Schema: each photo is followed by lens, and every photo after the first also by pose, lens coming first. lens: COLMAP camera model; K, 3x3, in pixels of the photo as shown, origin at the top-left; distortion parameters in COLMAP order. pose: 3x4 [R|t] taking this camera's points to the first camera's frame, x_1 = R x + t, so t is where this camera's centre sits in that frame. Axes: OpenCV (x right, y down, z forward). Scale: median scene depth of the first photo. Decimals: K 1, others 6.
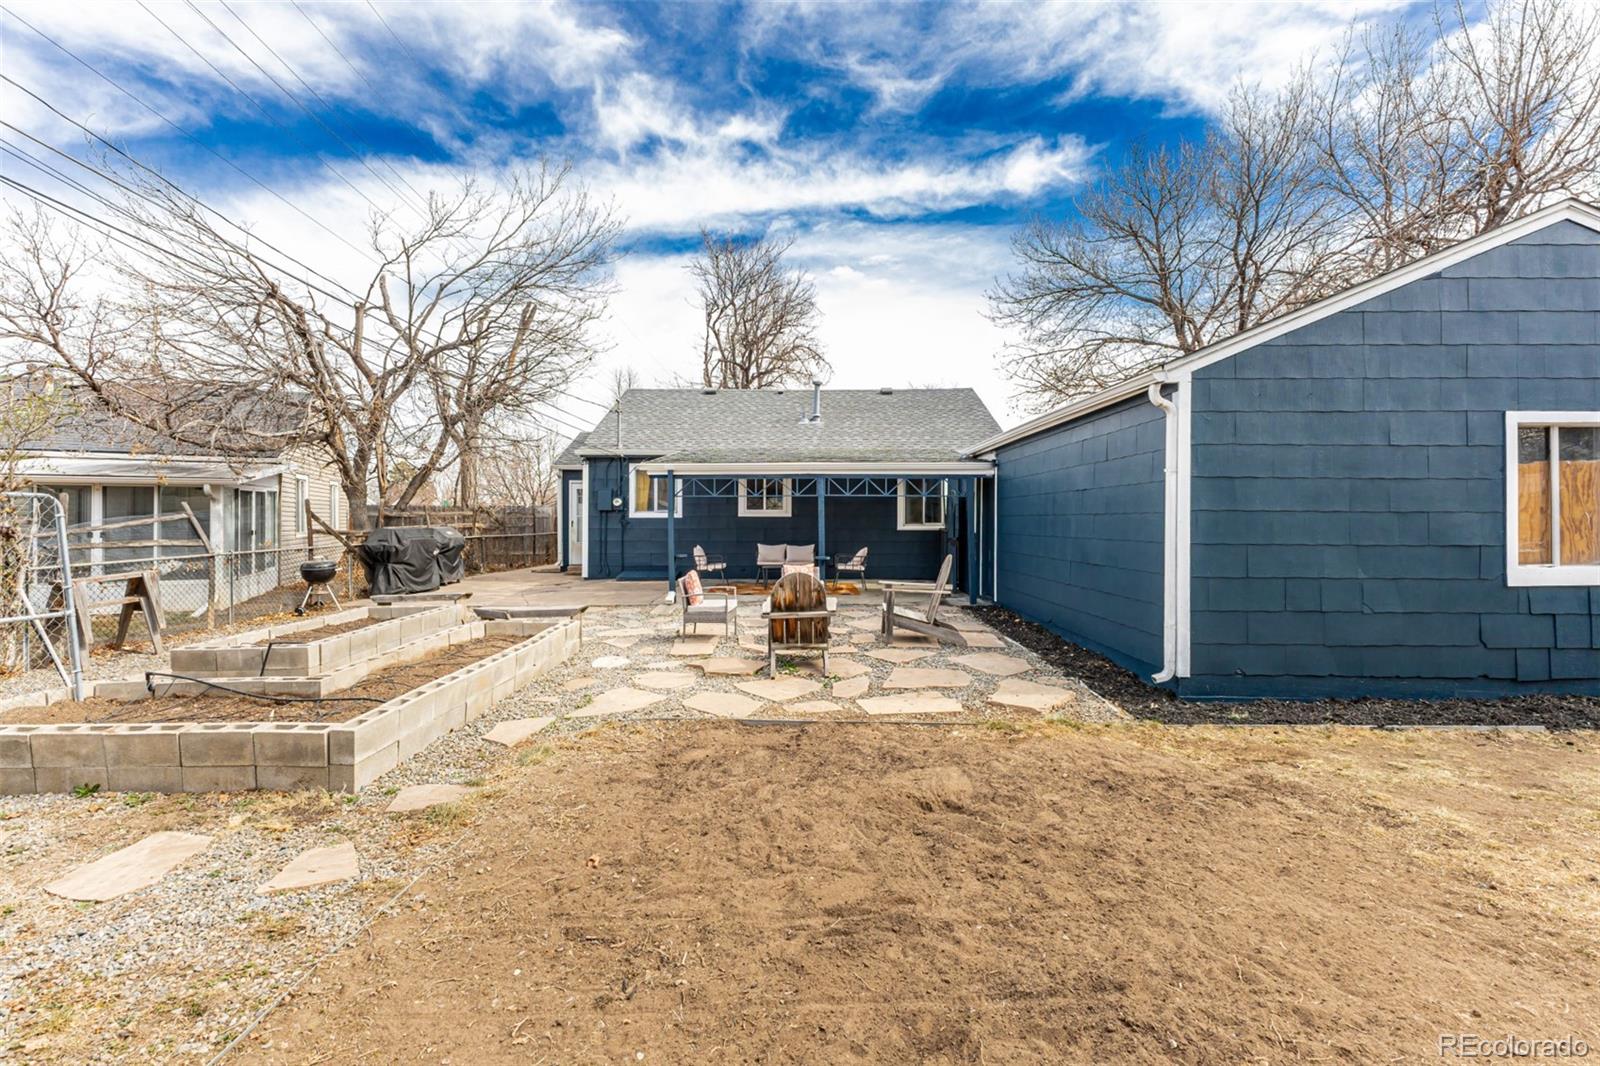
lens RADIAL K [[693.8, 0, 794.8], [0, 693.8, 528.1], [0, 0, 1]] dist [0.005859, 0.000218]
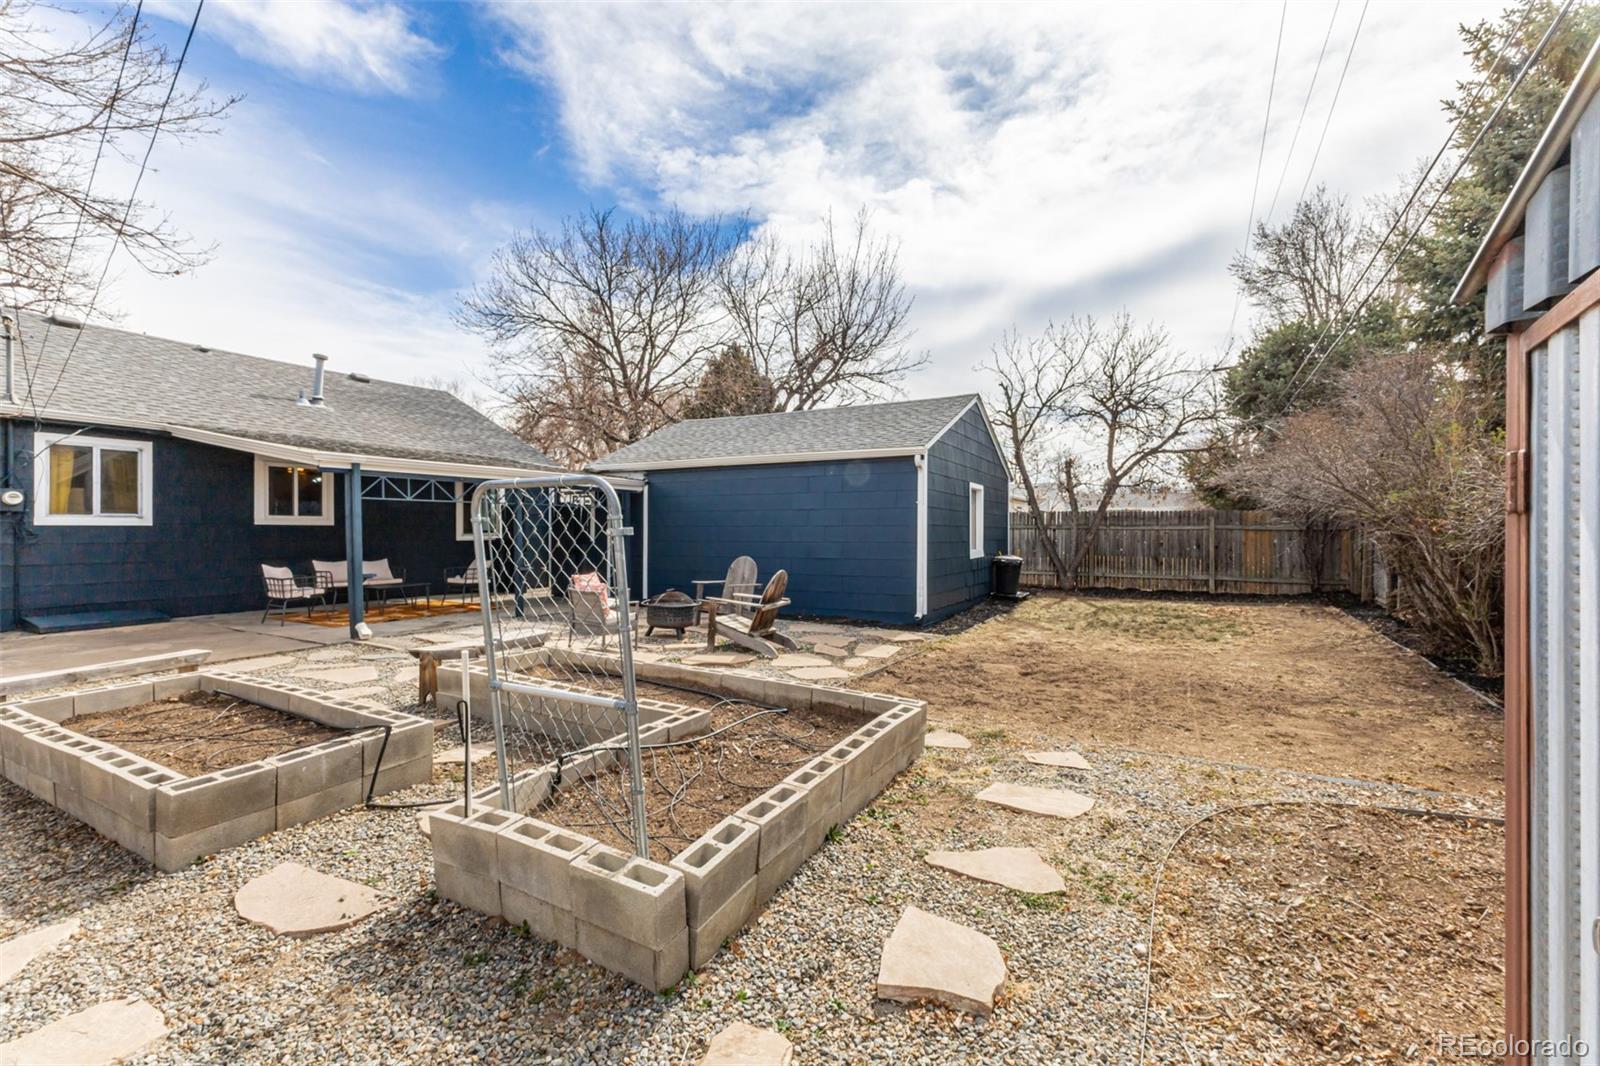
lens RADIAL K [[693.8, 0, 794.8], [0, 693.8, 528.1], [0, 0, 1]] dist [0.005859, 0.000218]
pose [[0.488656, -0.000110, 0.872476, -0.442628], [0.011245, 0.999918, -0.006172, -0.001262], [-0.872404, 0.012827, 0.488617, 0.148711]]
